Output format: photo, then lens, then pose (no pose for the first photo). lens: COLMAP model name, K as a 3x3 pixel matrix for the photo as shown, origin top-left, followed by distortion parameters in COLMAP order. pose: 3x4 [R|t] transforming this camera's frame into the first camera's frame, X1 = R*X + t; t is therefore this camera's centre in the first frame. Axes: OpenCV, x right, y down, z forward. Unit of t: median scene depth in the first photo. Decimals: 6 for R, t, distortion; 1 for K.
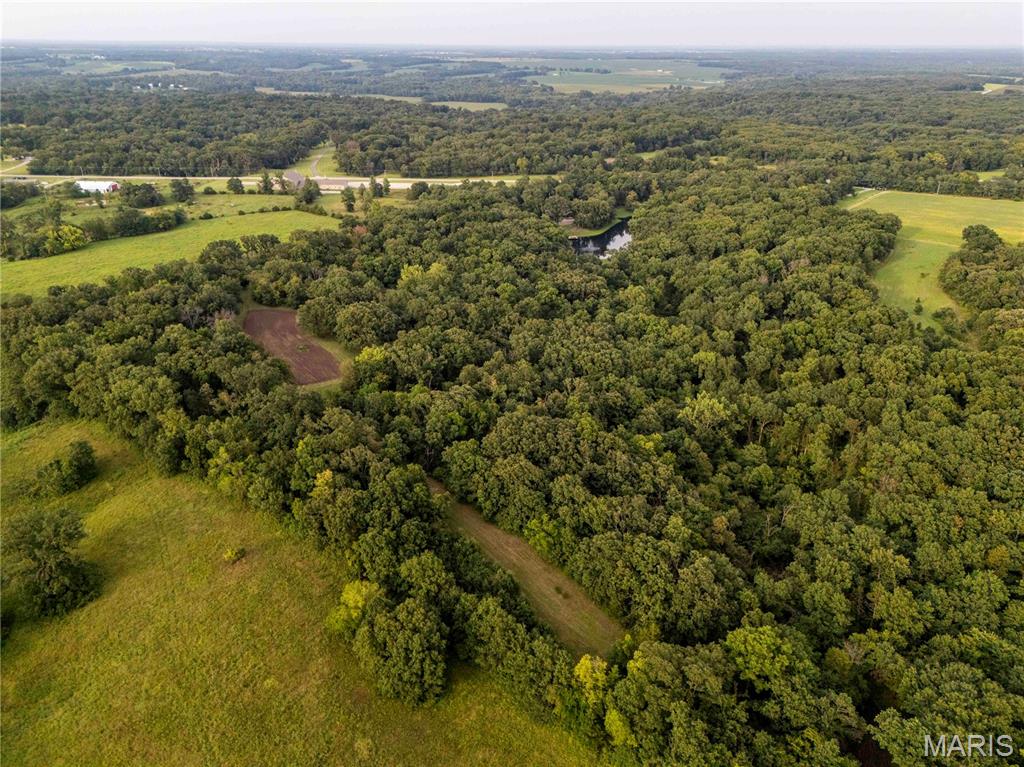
lens RADIAL K [[744.6, 0, 513.7], [0, 744.6, 383.7], [0, 0, 1]] dist [0.041332, -0.039238]
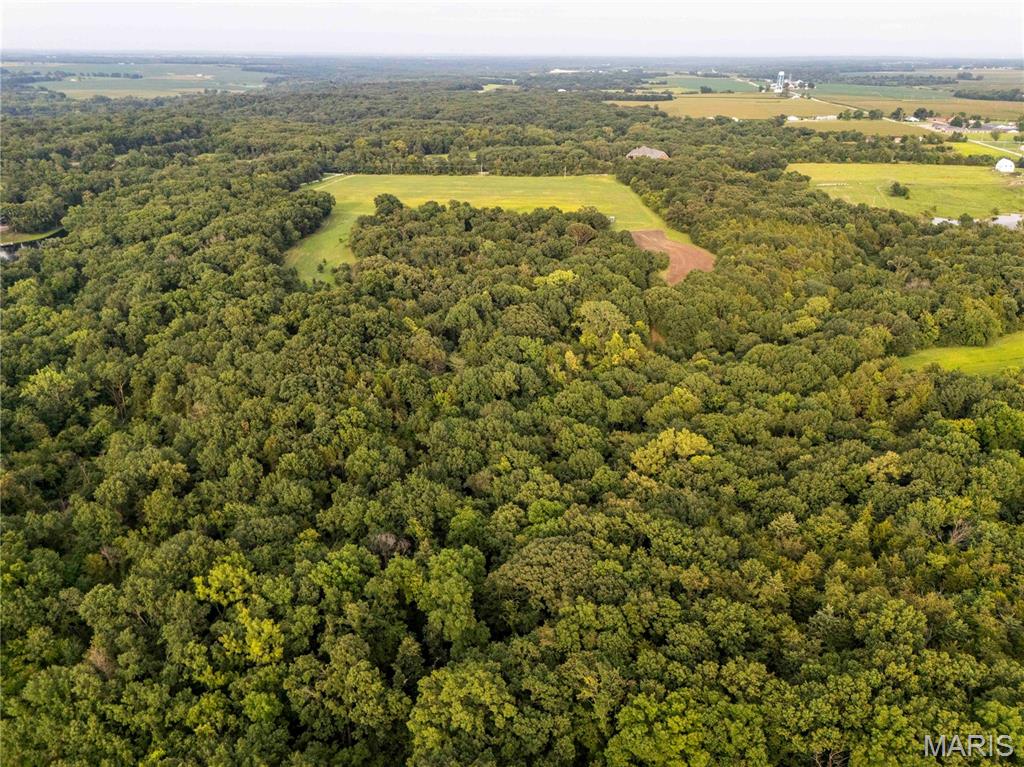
lens RADIAL K [[744.6, 0, 513.5], [0, 744.6, 383.9], [0, 0, 1]] dist [0.041332, -0.039238]
pose [[0.868005, -0.198417, 0.455190, 0.098124], [0.201803, 0.978537, 0.041725, 0.034972], [-0.453699, 0.055641, 0.889416, -0.056088]]
